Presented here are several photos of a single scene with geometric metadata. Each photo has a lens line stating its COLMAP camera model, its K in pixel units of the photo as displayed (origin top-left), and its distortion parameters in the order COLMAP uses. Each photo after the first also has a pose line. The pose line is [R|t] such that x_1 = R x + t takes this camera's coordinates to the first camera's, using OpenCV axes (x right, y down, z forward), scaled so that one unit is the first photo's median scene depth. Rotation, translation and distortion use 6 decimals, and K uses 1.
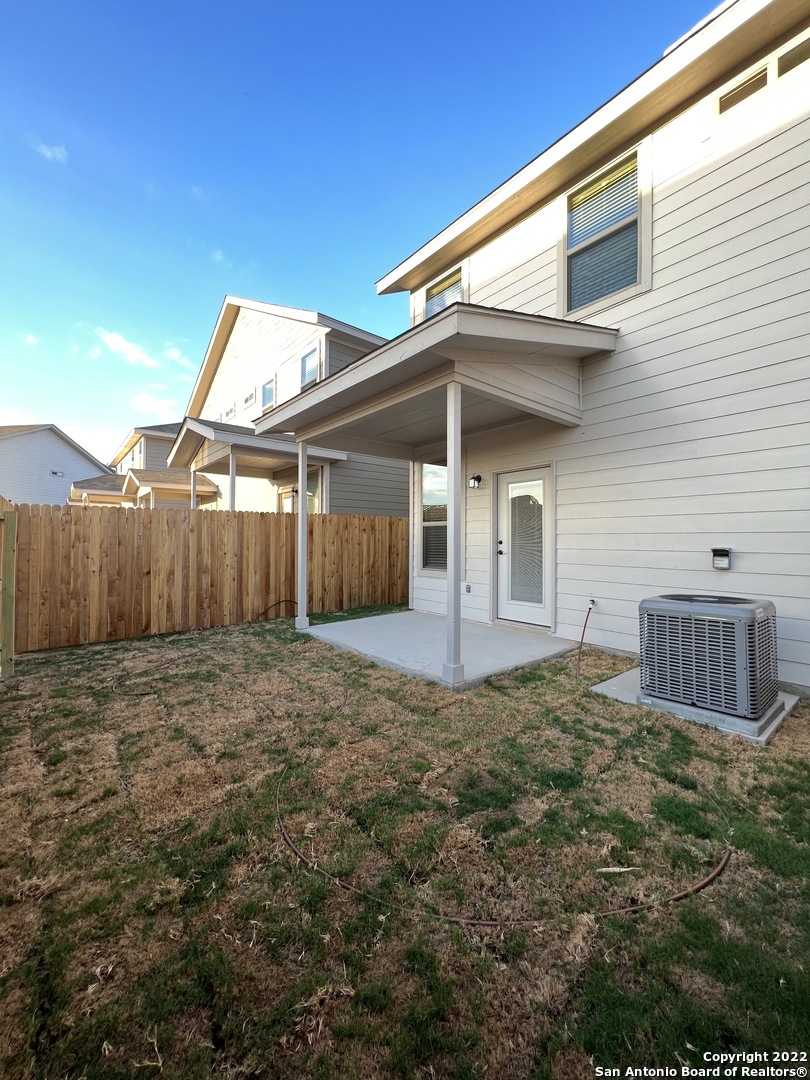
lens RADIAL K [[431.7, 0, 406.7], [0, 431.7, 535.4], [0, 0, 1]] dist [-0.001129, 0.000426]
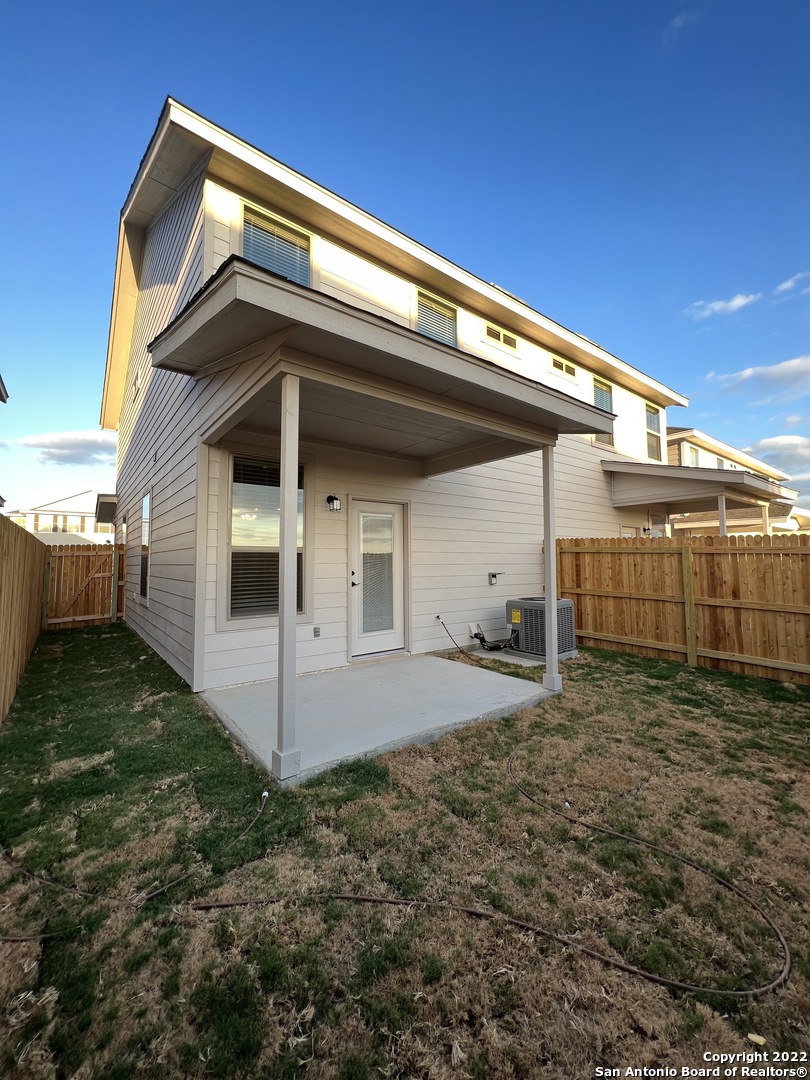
lens RADIAL K [[431.7, 0, 406.7], [0, 431.7, 535.4], [0, 0, 1]] dist [-0.001129, 0.000426]
pose [[0.034654, 0.064326, 0.997327, -0.717065], [-0.000375, 0.997927, -0.064352, -0.005145], [-0.999399, 0.001856, 0.034606, 0.866155]]
